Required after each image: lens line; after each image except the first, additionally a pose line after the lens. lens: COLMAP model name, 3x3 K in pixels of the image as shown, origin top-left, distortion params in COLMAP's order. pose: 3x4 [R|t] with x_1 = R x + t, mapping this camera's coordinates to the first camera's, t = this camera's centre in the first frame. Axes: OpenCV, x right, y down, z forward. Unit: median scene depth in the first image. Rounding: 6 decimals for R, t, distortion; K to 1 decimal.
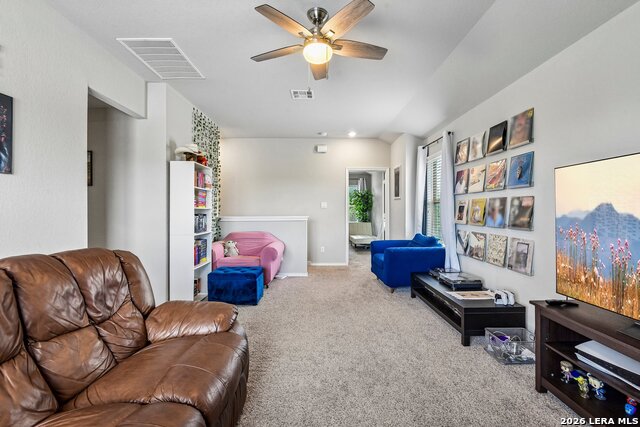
lens RADIAL K [[296.5, 0, 321.6], [0, 296.5, 211.0], [0, 0, 1]] dist [-0.012498, -0.004736]
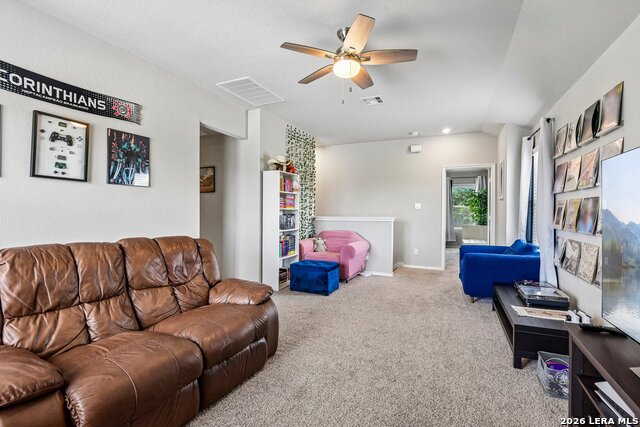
lens RADIAL K [[296.5, 0, 322.1], [0, 296.5, 212.9], [0, 0, 1]] dist [-0.012498, -0.004736]
pose [[0.904550, 0.008892, -0.426275, 0.273863], [-0.007301, 0.999959, 0.005366, -0.001962], [0.426305, -0.001742, 0.904578, -0.025217]]
